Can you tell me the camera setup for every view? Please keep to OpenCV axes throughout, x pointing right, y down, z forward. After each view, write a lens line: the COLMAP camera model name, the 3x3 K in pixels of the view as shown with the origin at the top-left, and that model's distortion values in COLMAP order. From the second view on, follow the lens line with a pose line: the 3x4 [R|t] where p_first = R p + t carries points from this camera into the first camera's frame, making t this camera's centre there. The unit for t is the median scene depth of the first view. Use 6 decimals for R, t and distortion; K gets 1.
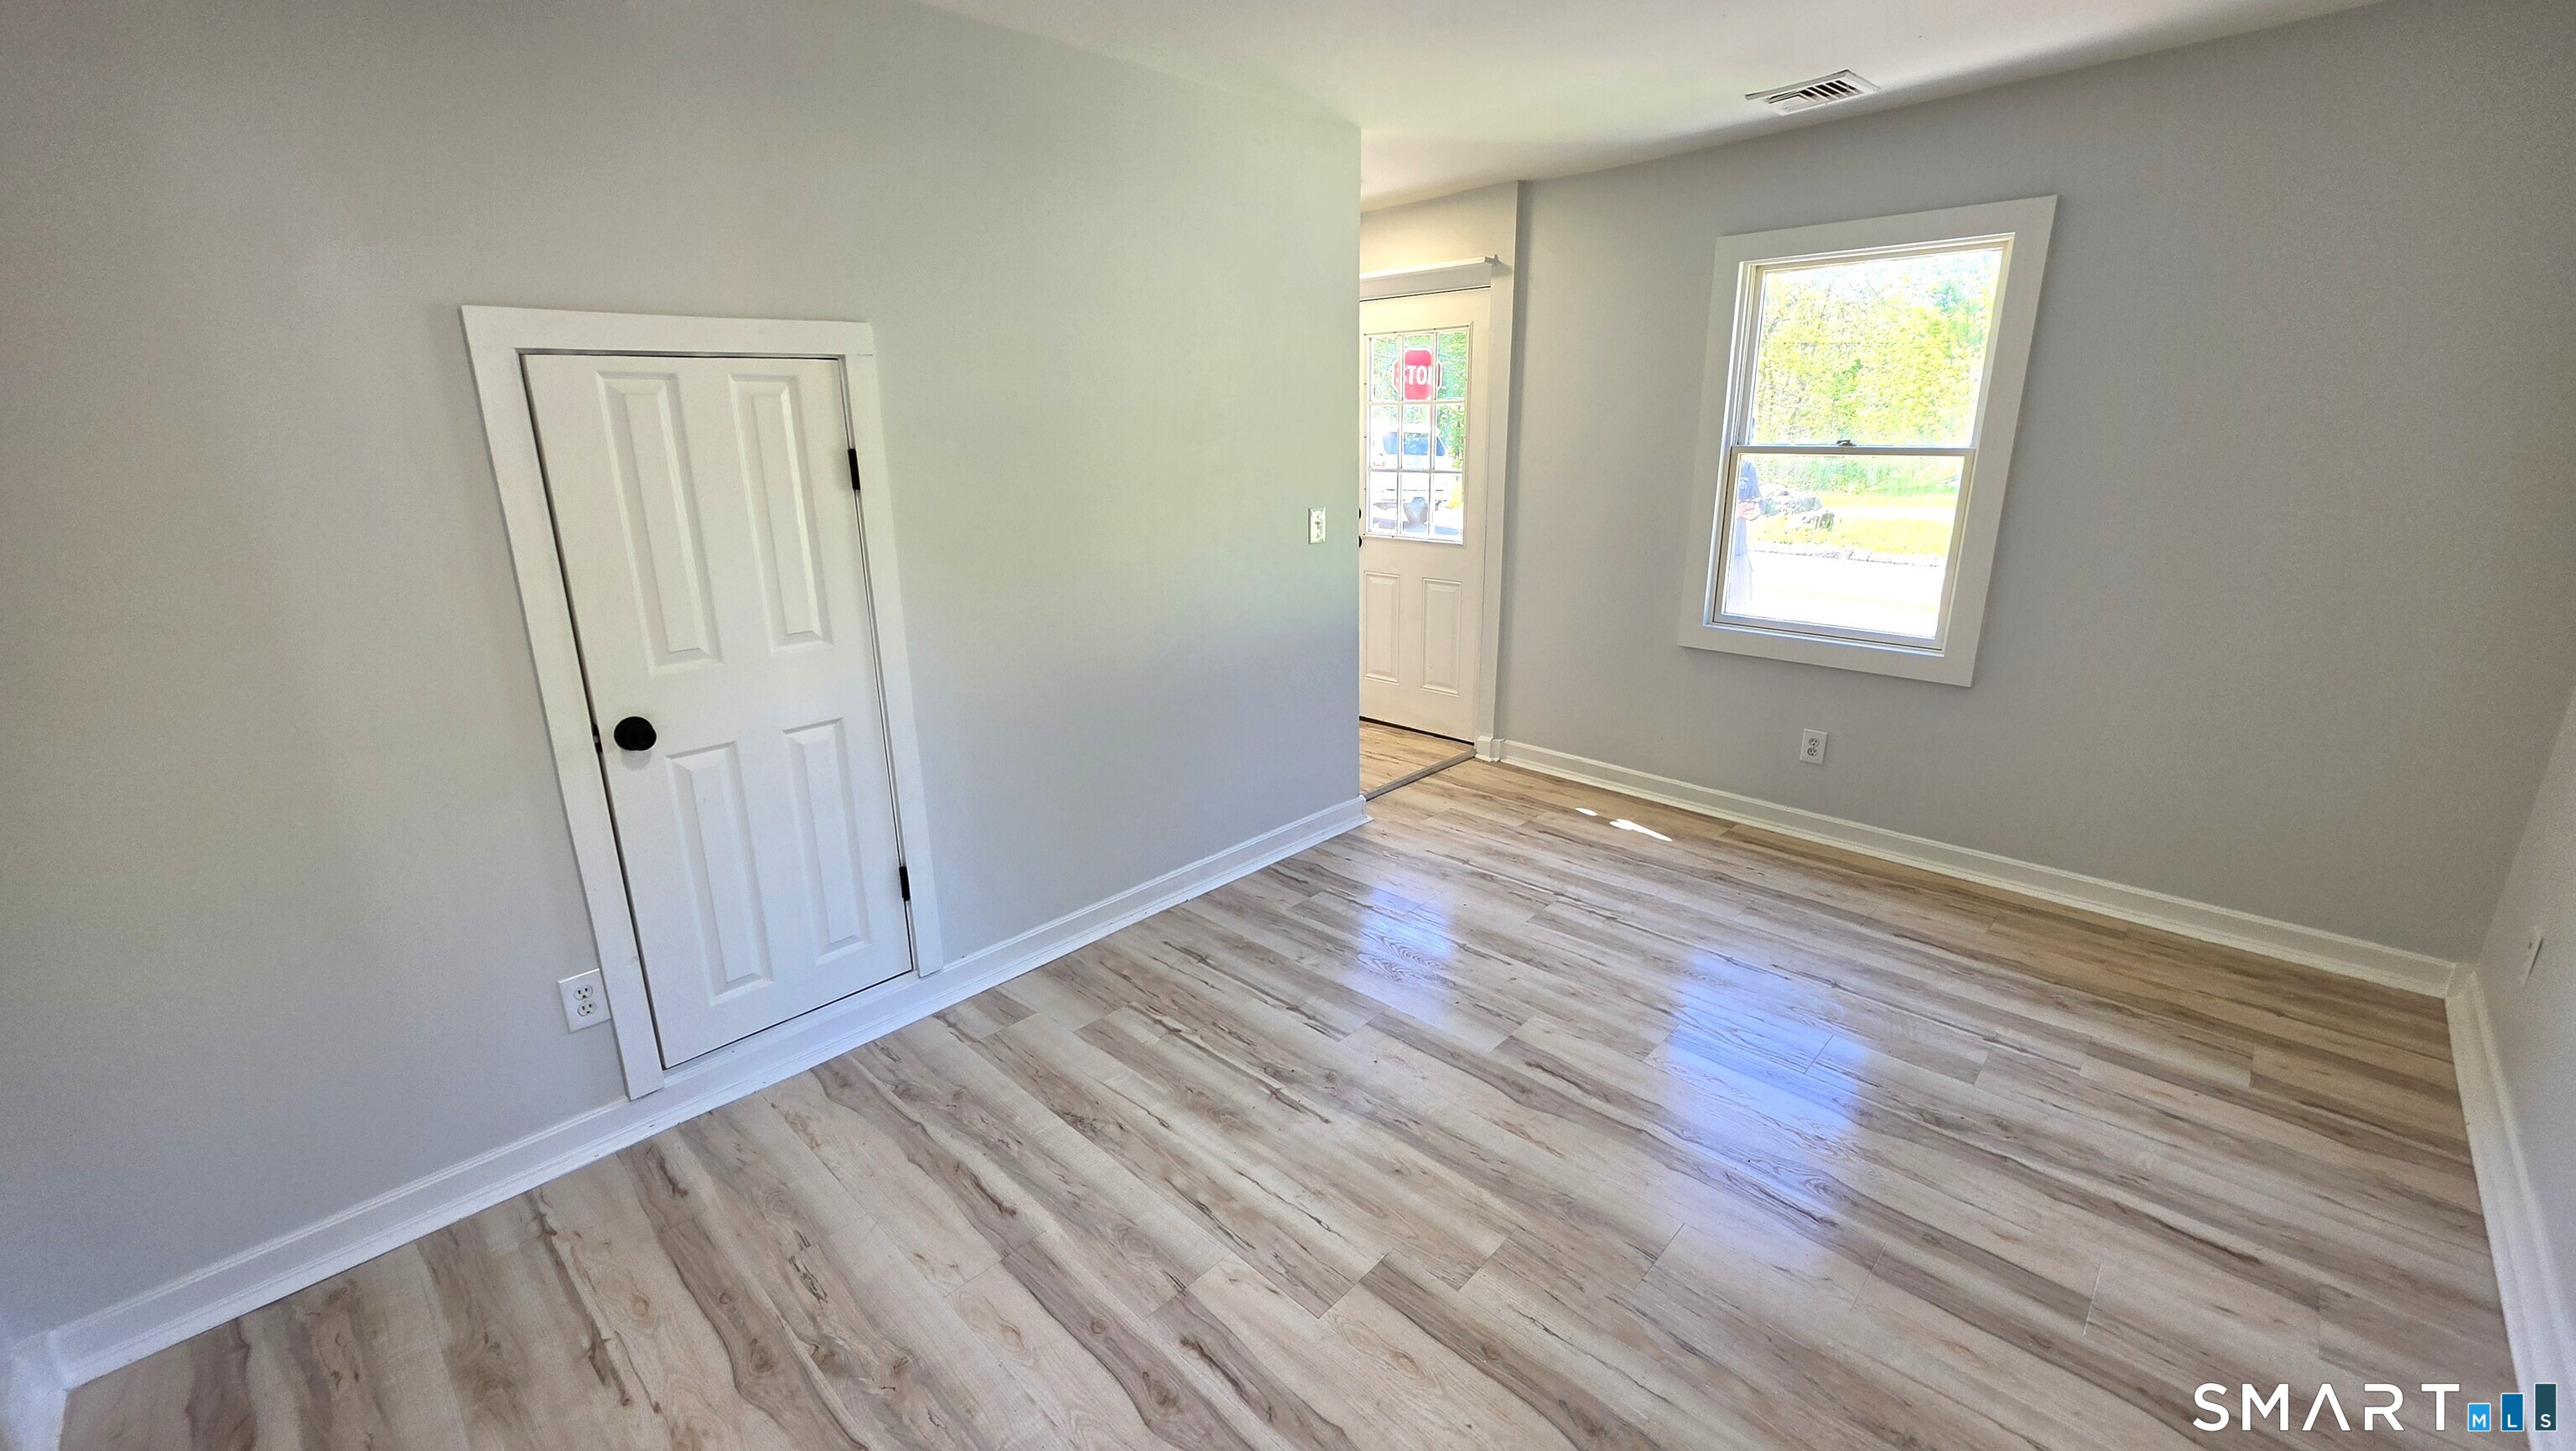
lens RADIAL K [[1031.5, 0, 1284.1], [0, 1031.5, 715.2], [0, 0, 1]] dist [-0.003510, 0.000103]
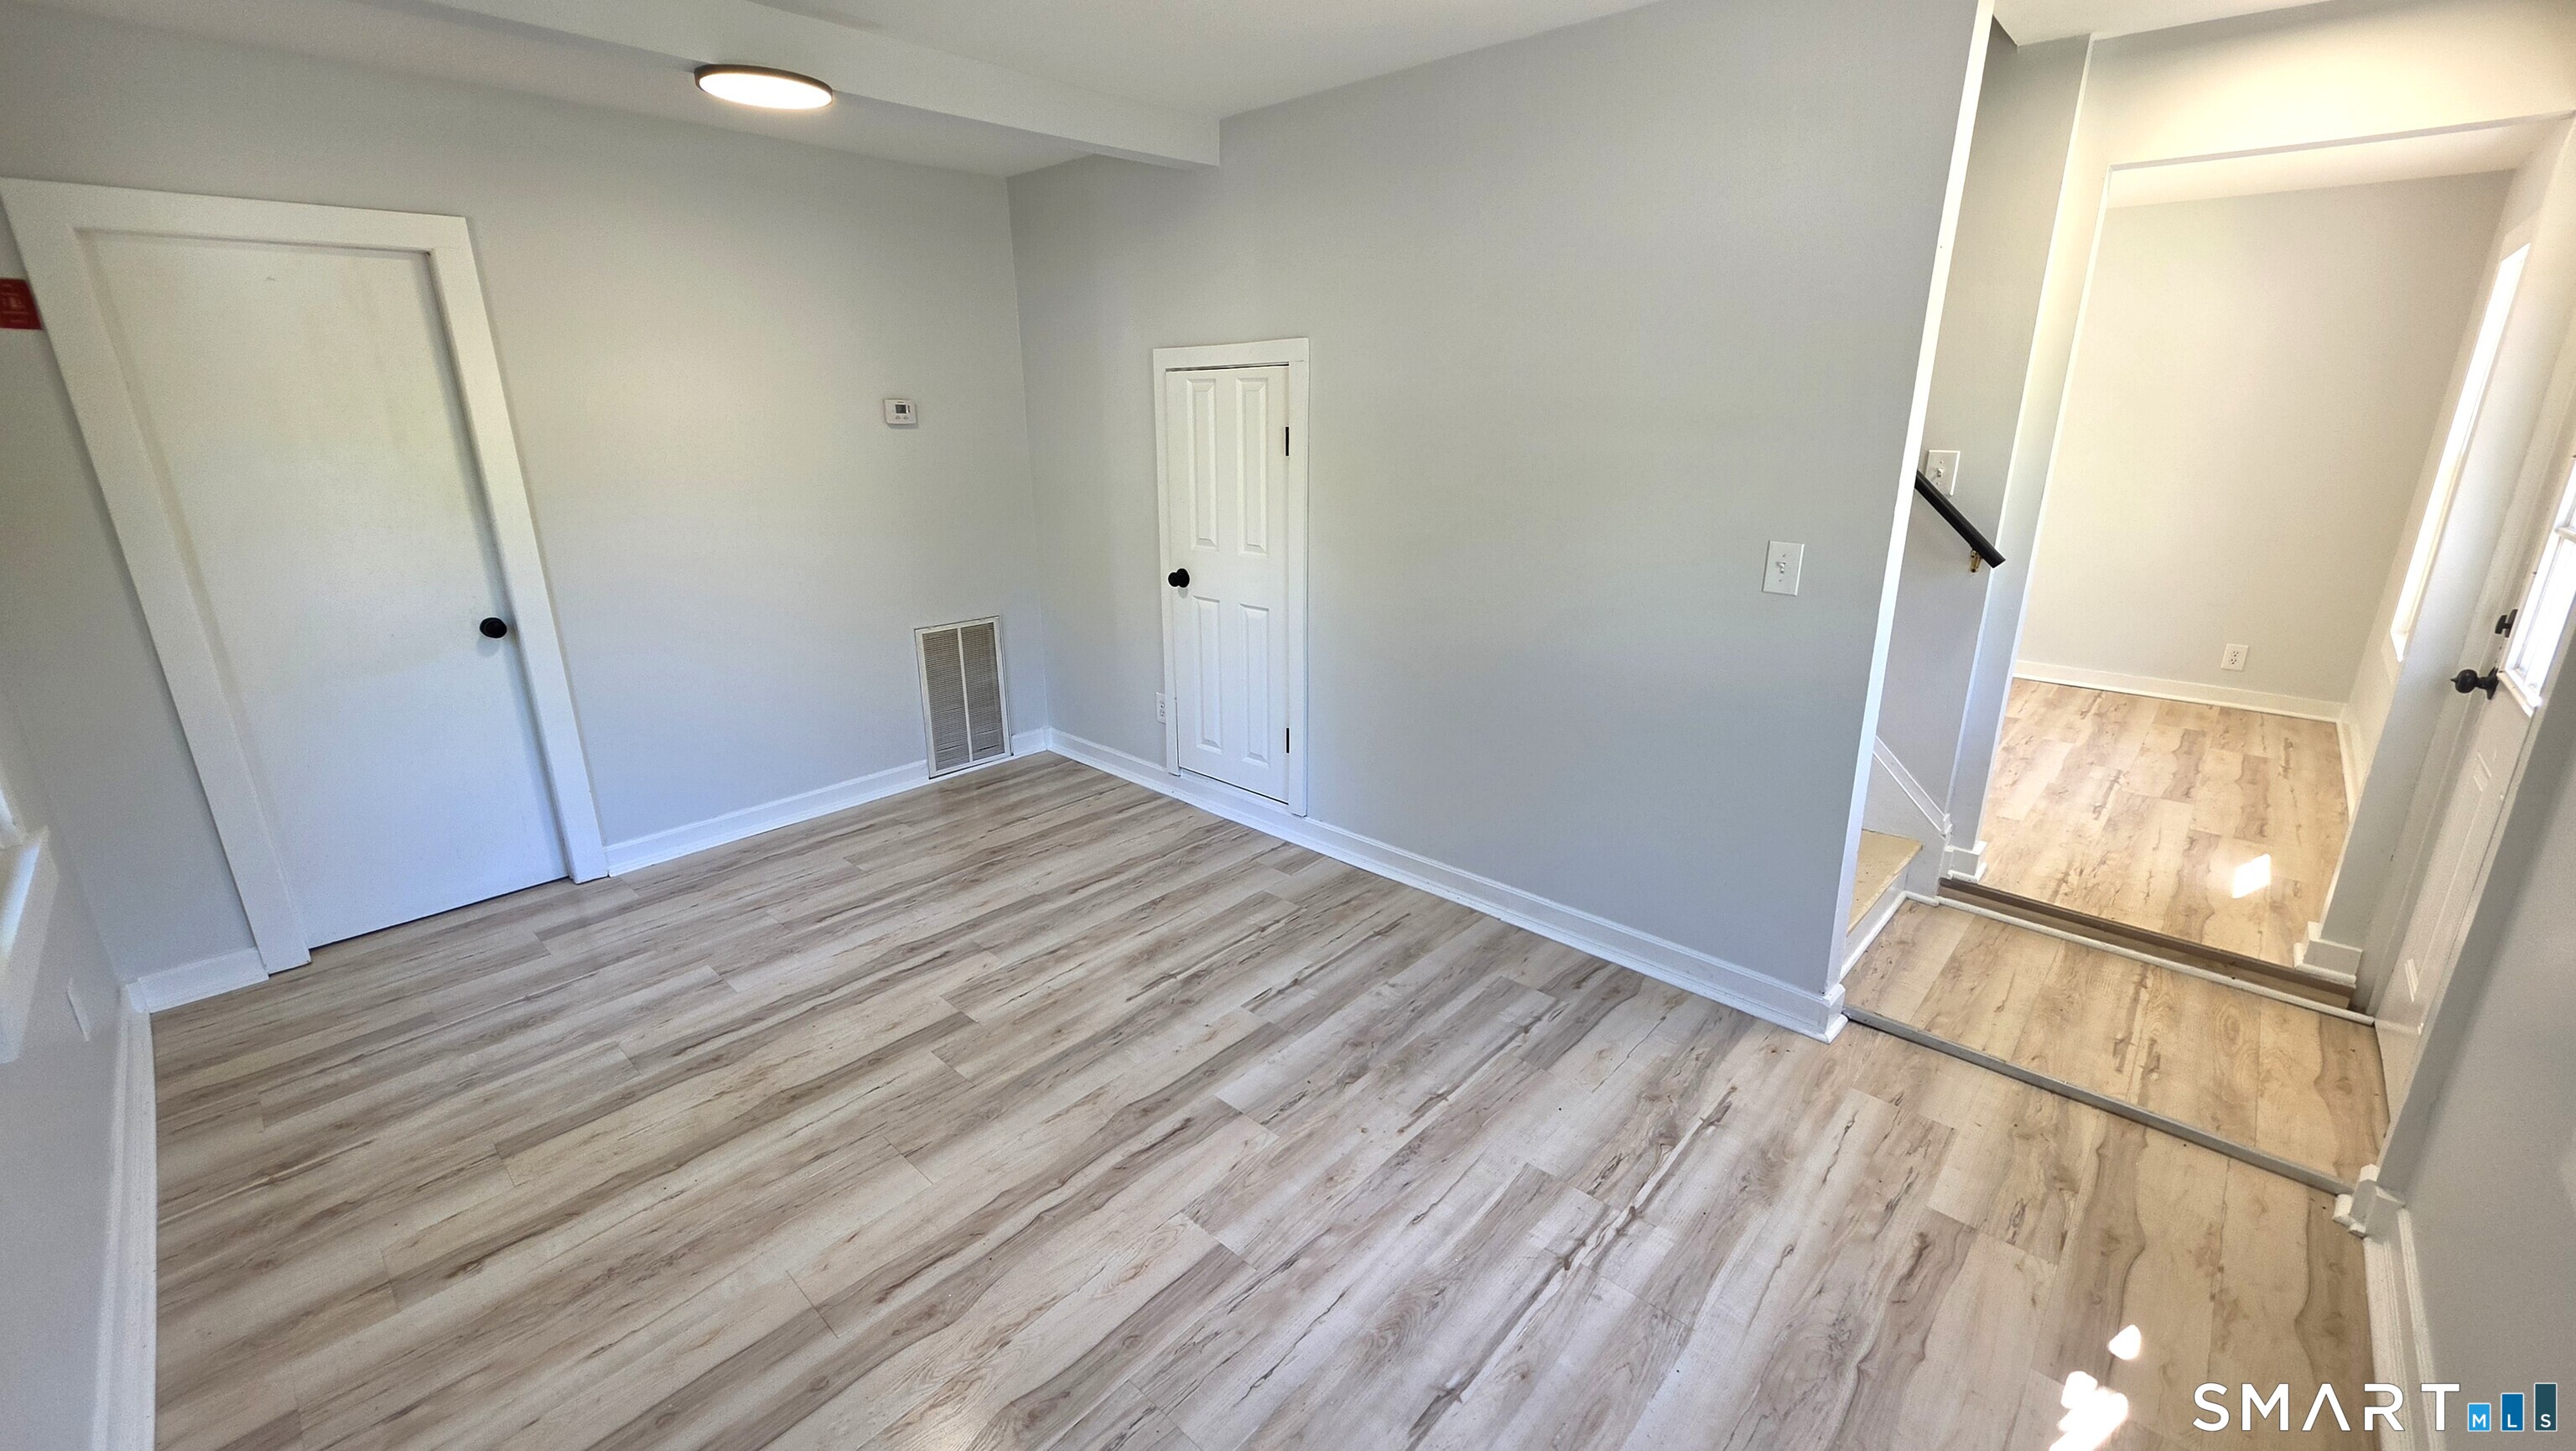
lens RADIAL K [[1031.5, 0, 1280.9], [0, 1031.5, 719.2], [0, 0, 1]] dist [-0.003510, 0.000103]
pose [[0.012401, 0.306969, -0.951639, 0.660142], [-0.273884, 0.916358, 0.292020, -0.185692], [0.961683, 0.257018, 0.095438, 0.588721]]
